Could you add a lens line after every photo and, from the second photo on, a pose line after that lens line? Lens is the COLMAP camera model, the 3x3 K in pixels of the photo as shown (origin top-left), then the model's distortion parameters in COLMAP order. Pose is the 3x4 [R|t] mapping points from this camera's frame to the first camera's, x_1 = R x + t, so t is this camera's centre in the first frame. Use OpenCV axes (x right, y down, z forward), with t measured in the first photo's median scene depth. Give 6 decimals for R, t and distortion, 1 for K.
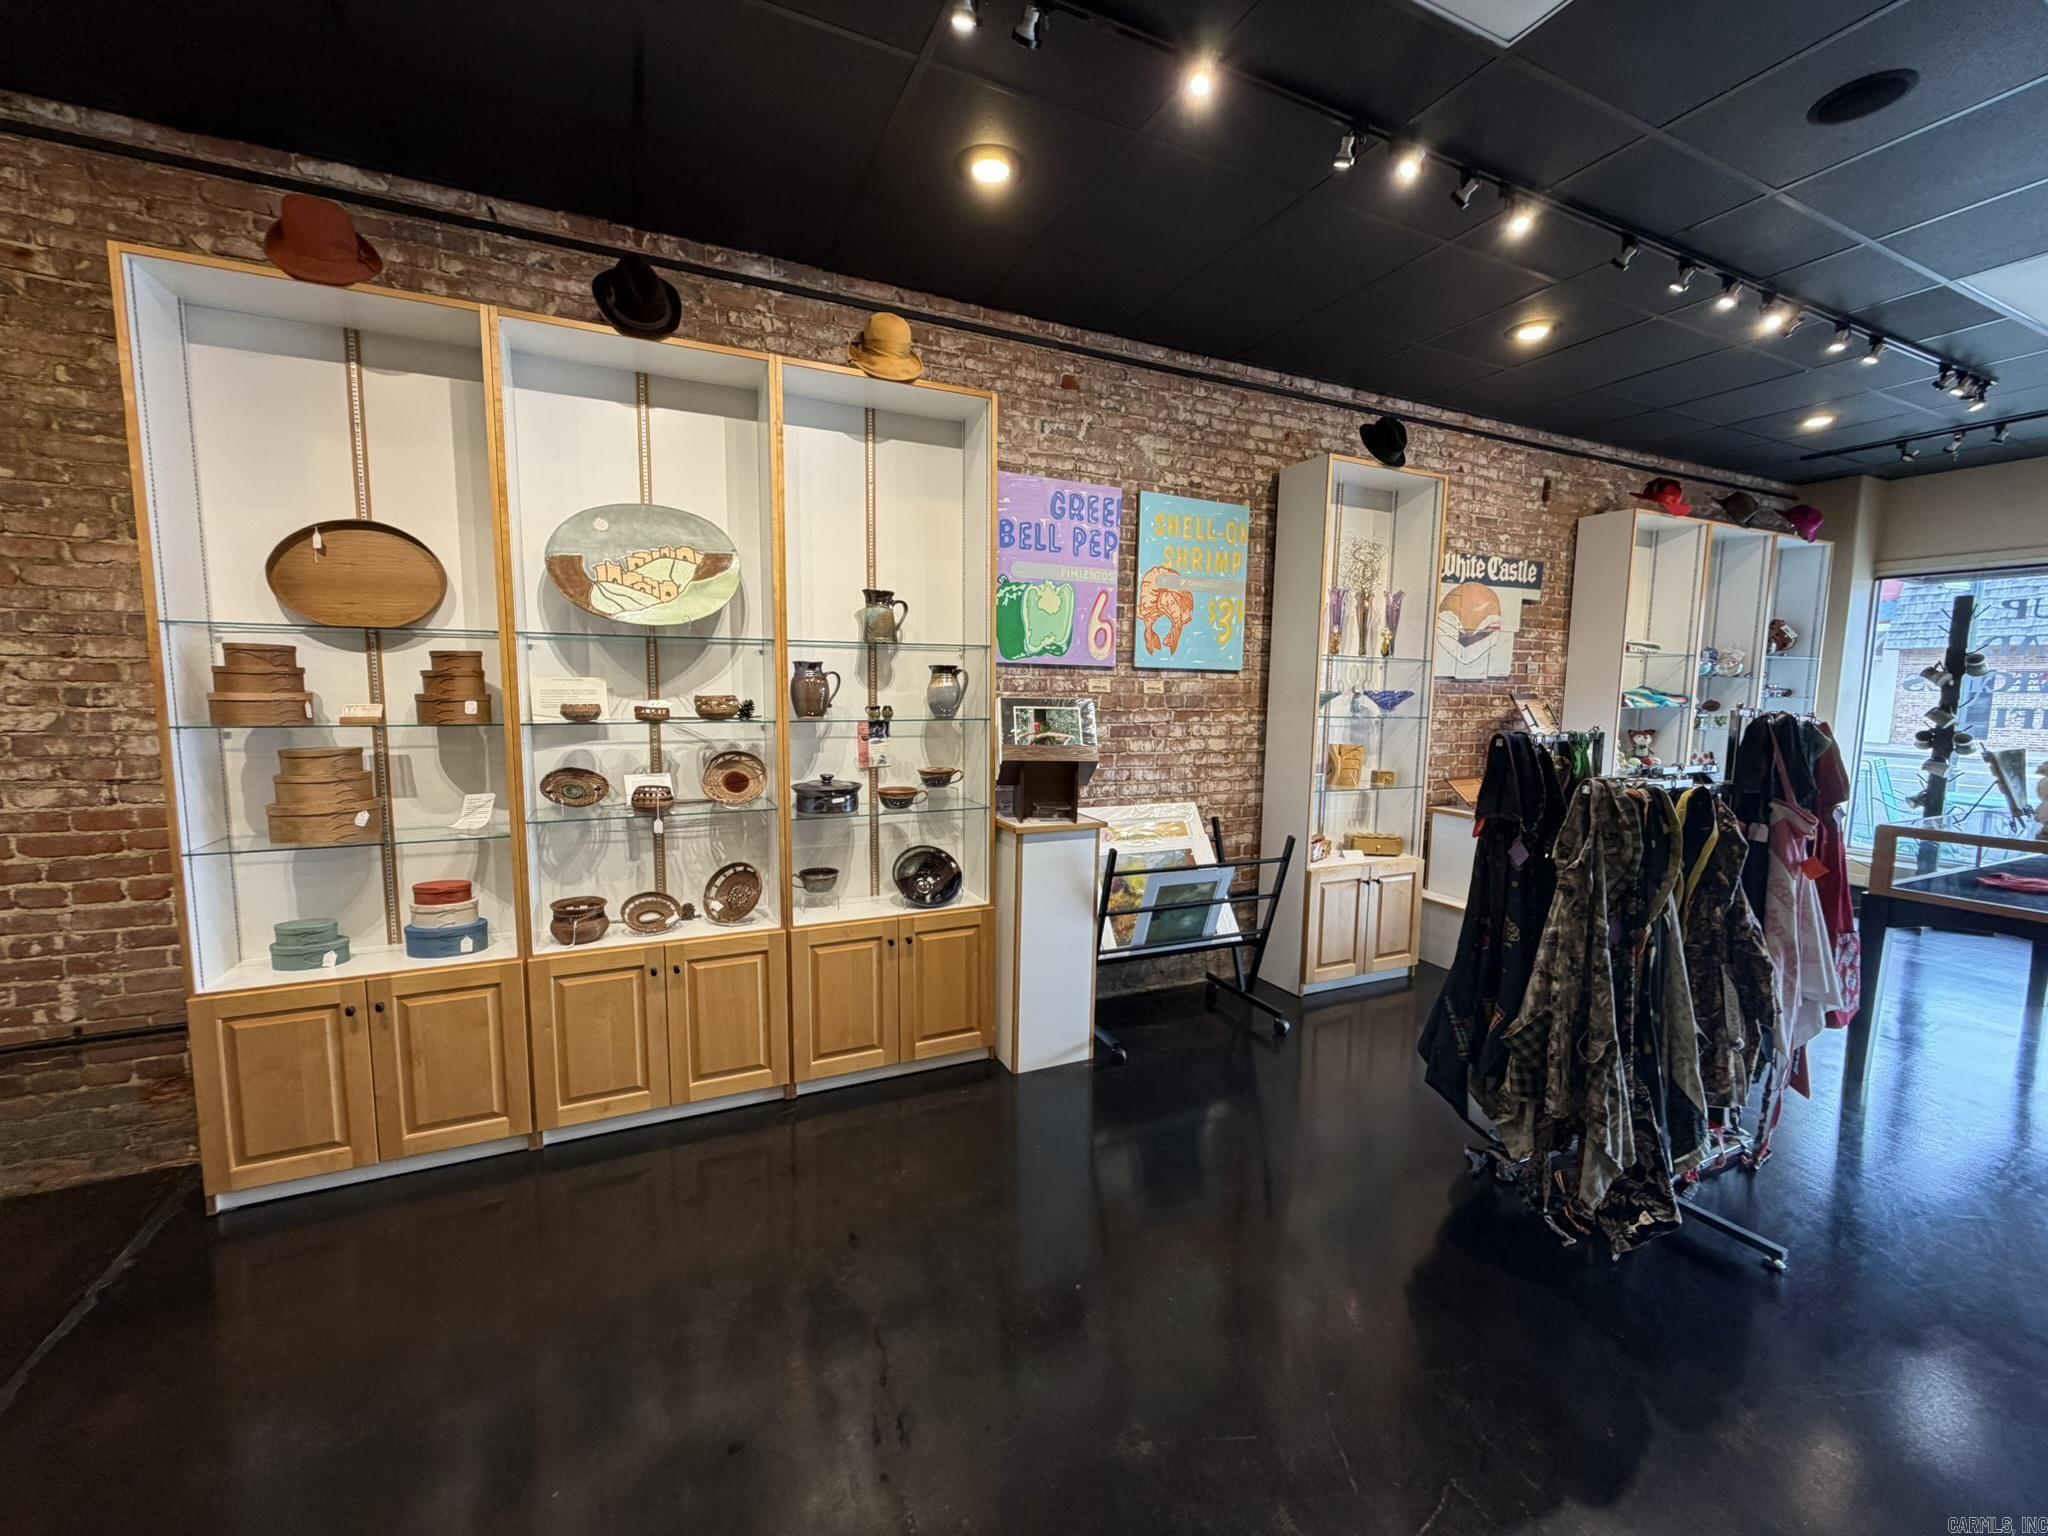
lens RADIAL K [[813.9, 0, 1019.5], [0, 813.9, 770.3], [0, 0, 1]] dist [0.000158, -0.000217]
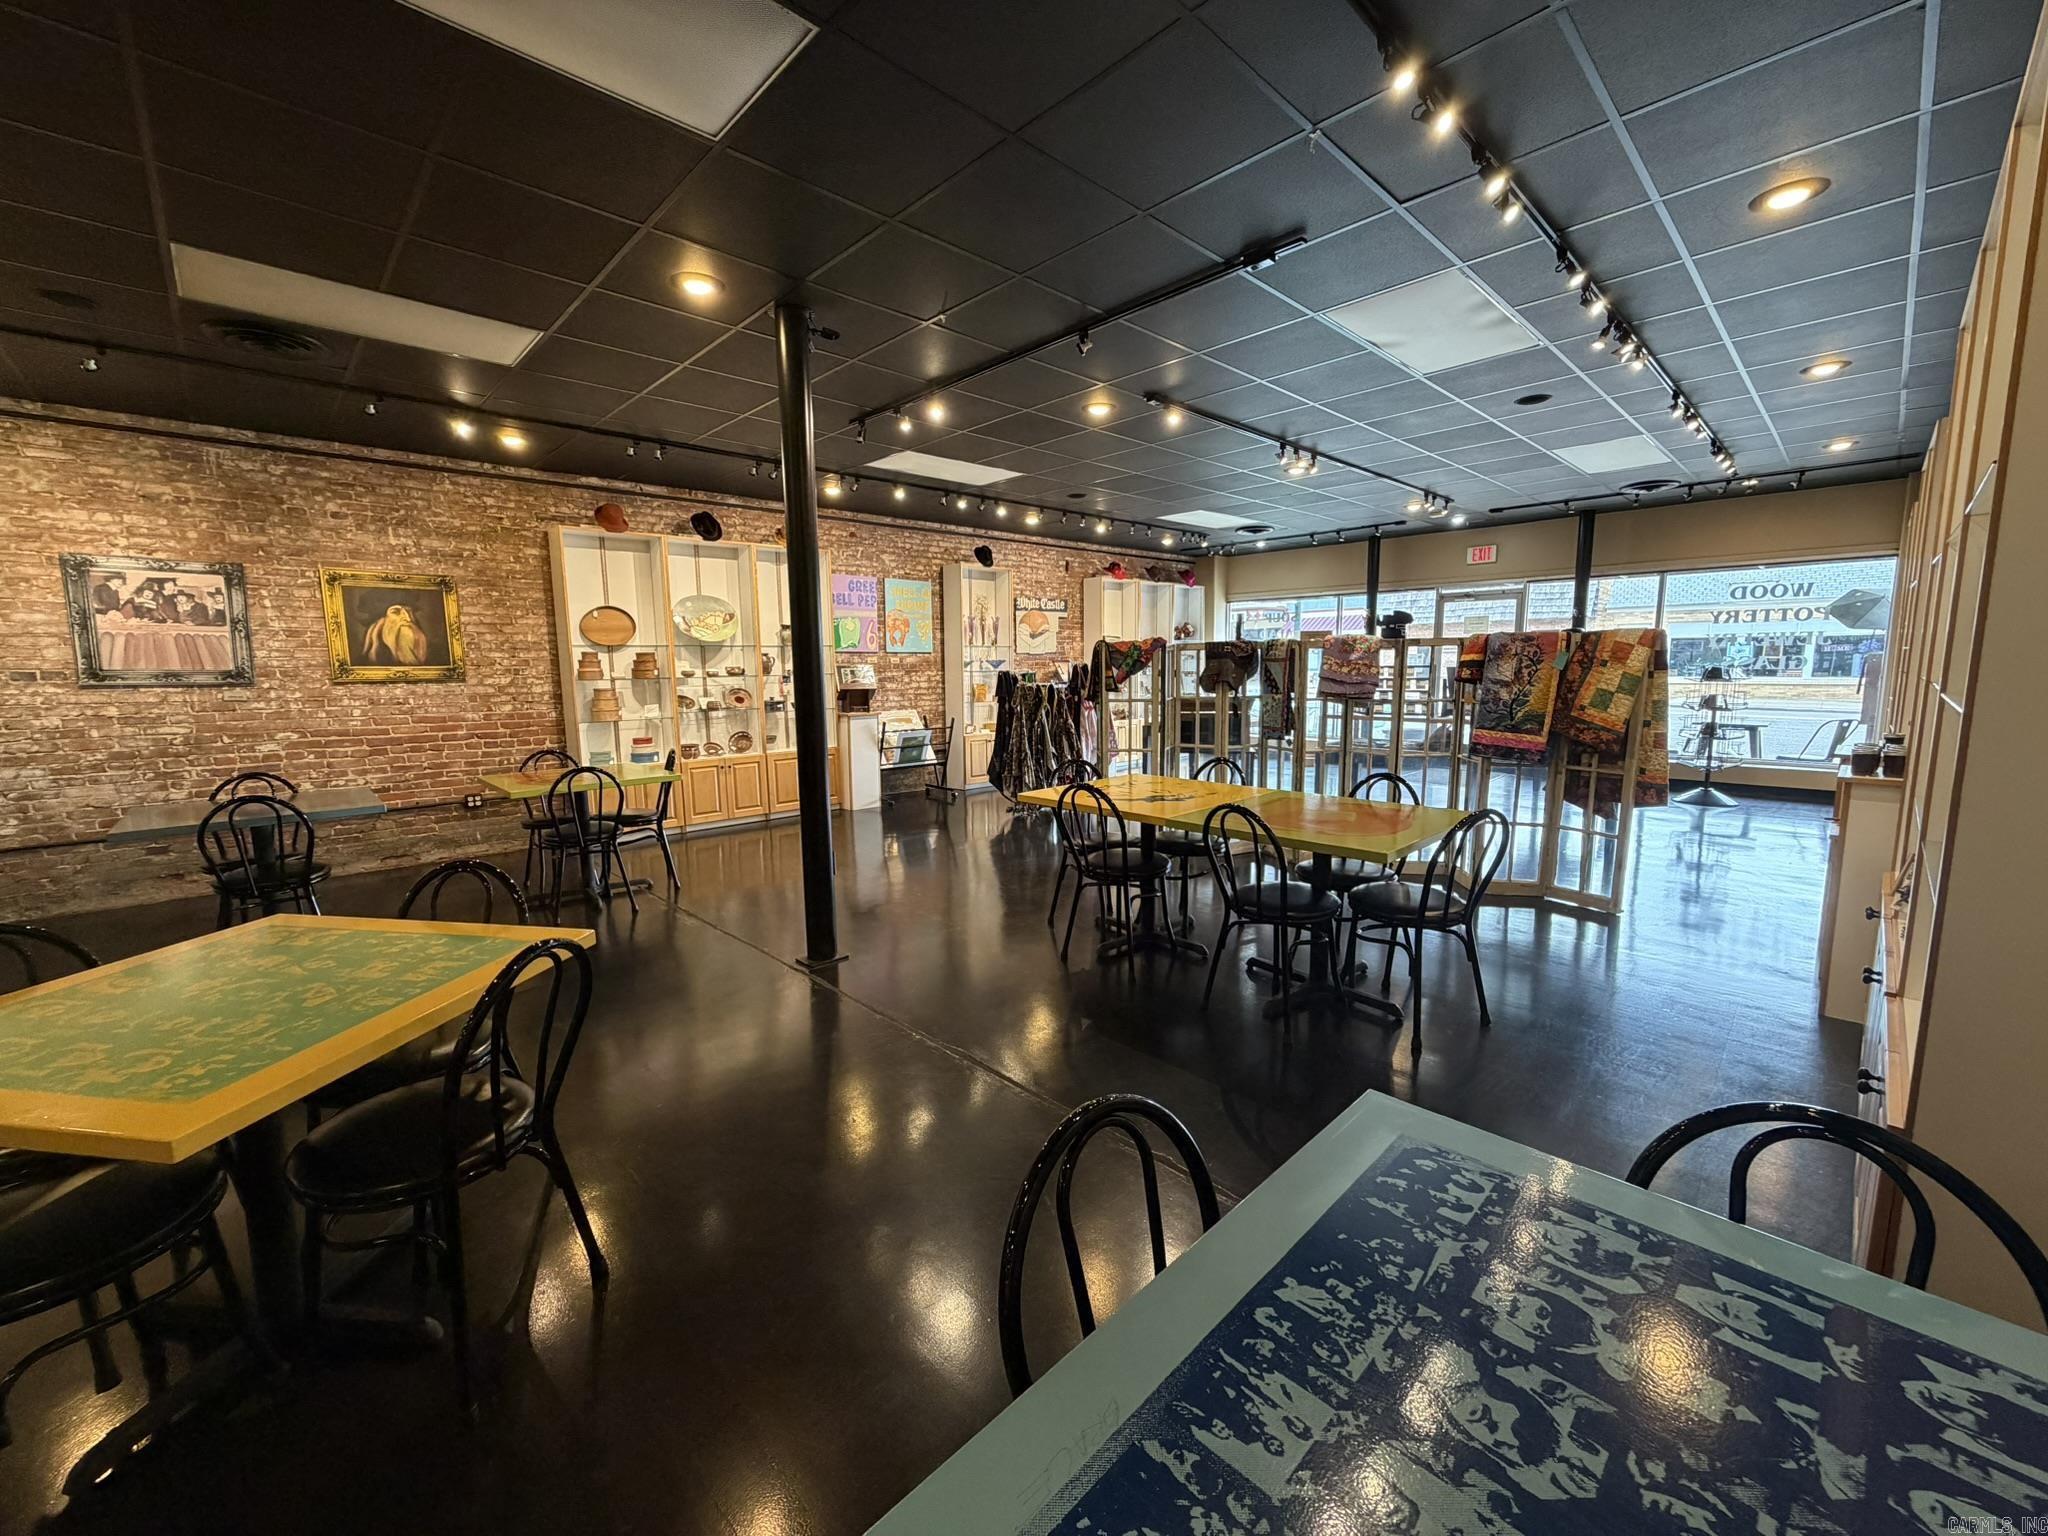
lens RADIAL K [[813.9, 0, 1019.5], [0, 813.9, 770.3], [0, 0, 1]] dist [0.000158, -0.000217]
pose [[0.948185, -0.065476, 0.310900, -0.263685], [0.057084, 0.997719, 0.036026, 0.161116], [-0.312550, -0.016412, 0.949760, -1.447217]]
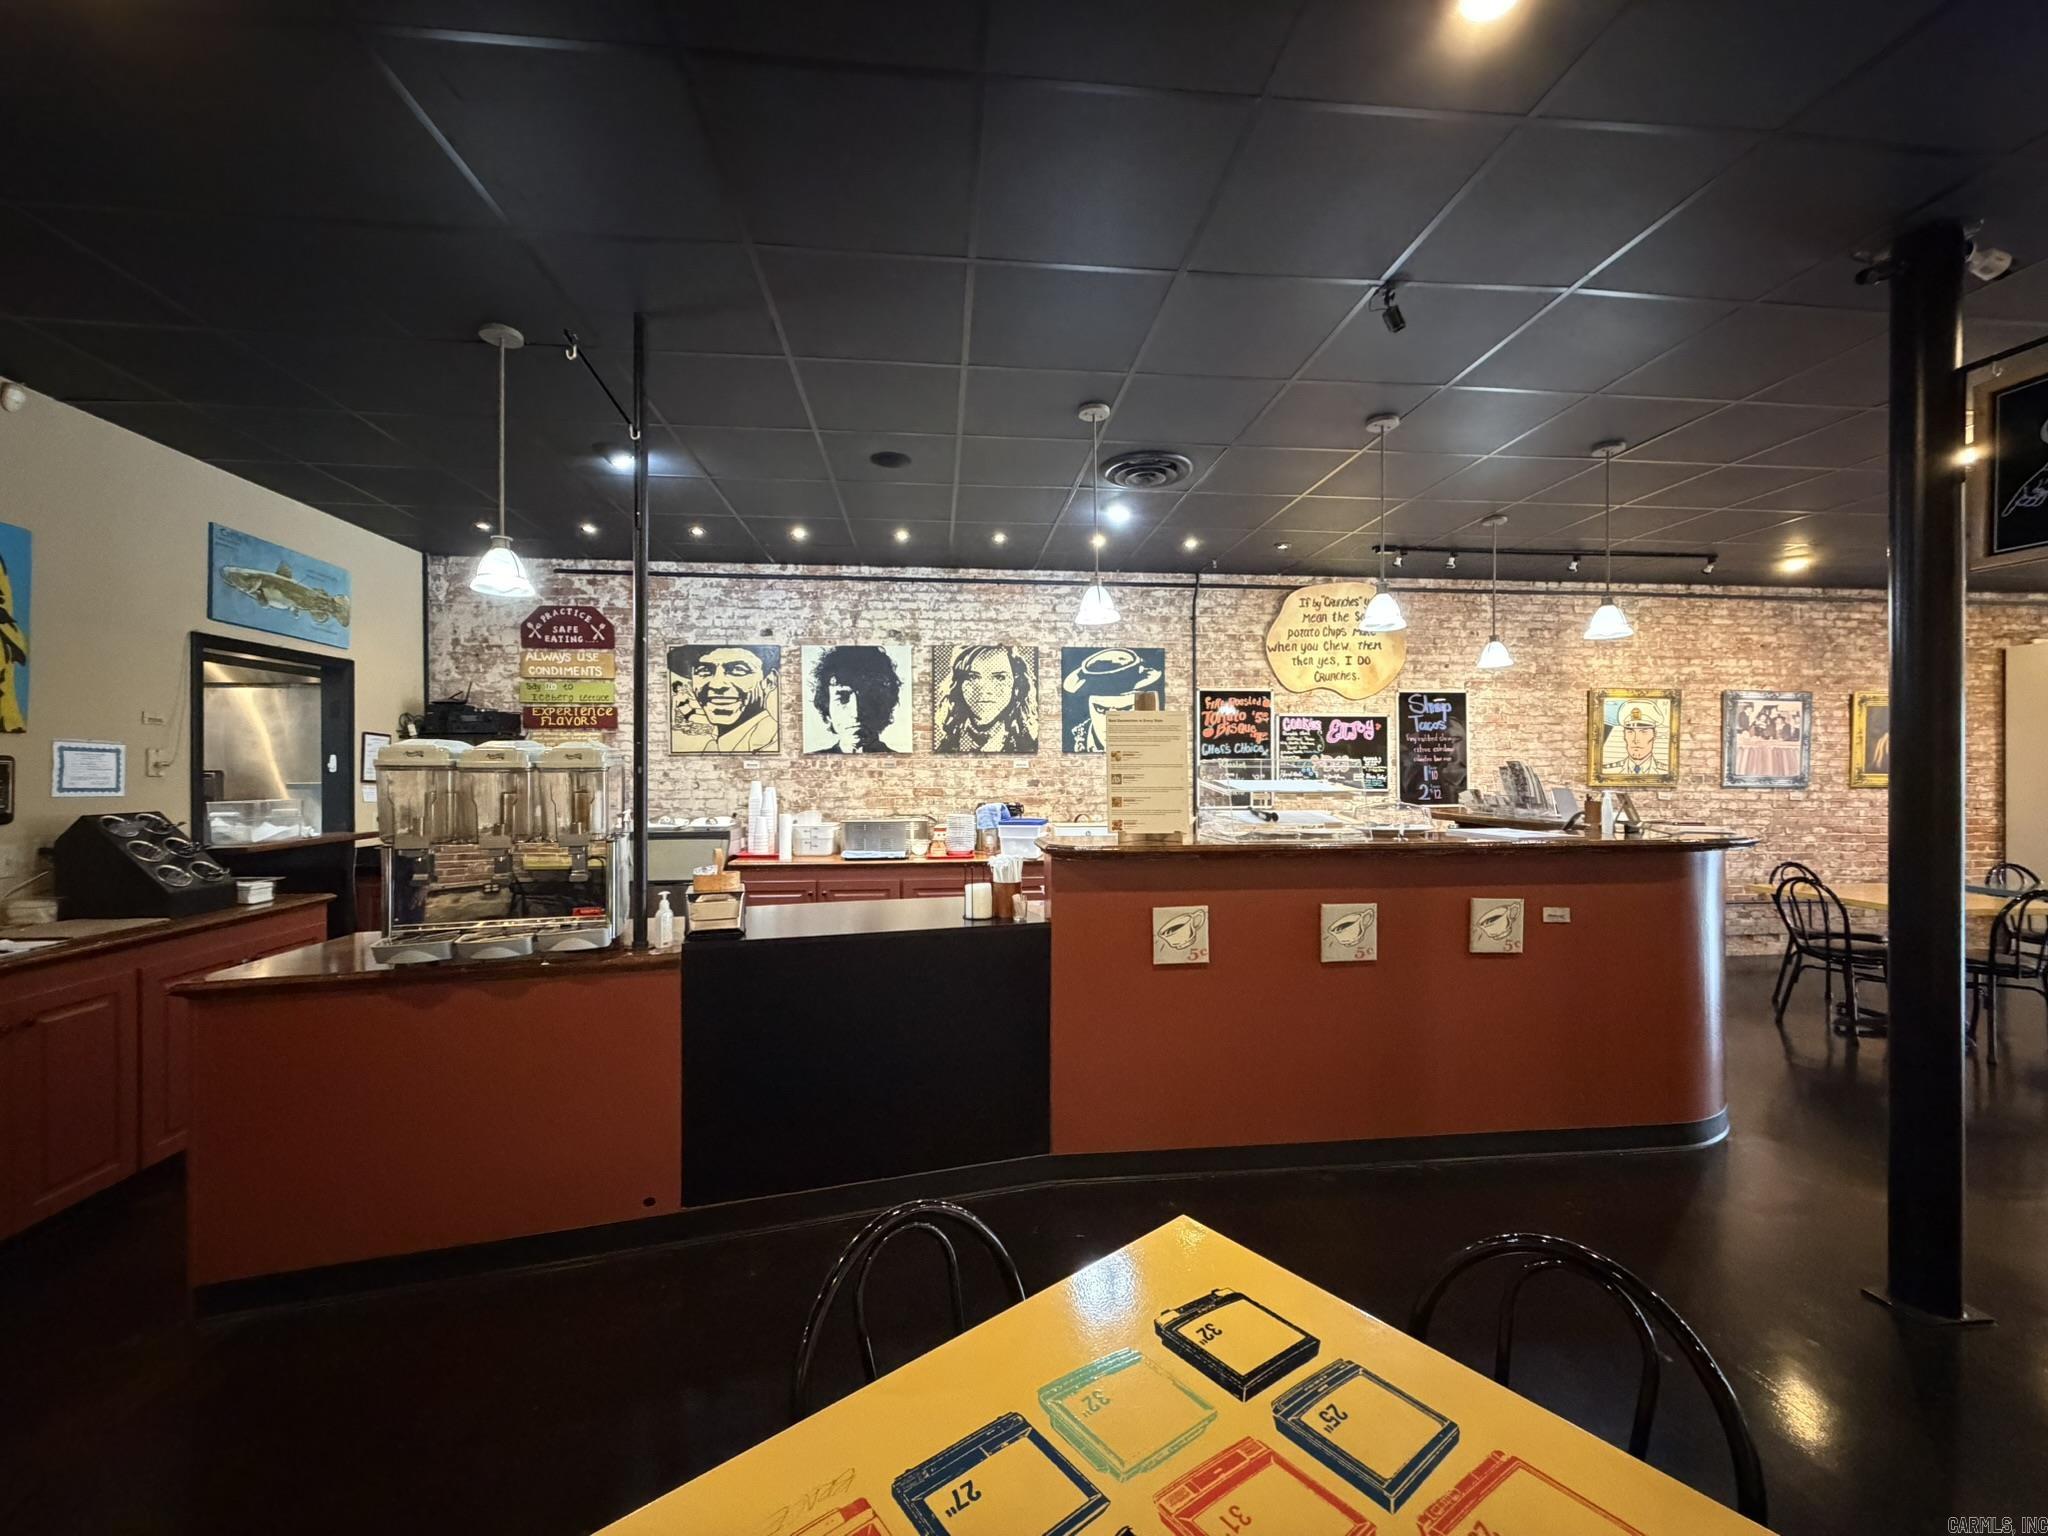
lens RADIAL K [[813.9, 0, 1019.5], [0, 813.9, 770.3], [0, 0, 1]] dist [0.000158, -0.000217]
pose [[0.944461, -0.011837, -0.328410, -2.255531], [-0.020944, 0.995151, -0.096099, 0.153139], [0.327956, 0.097640, 0.939634, -1.922954]]
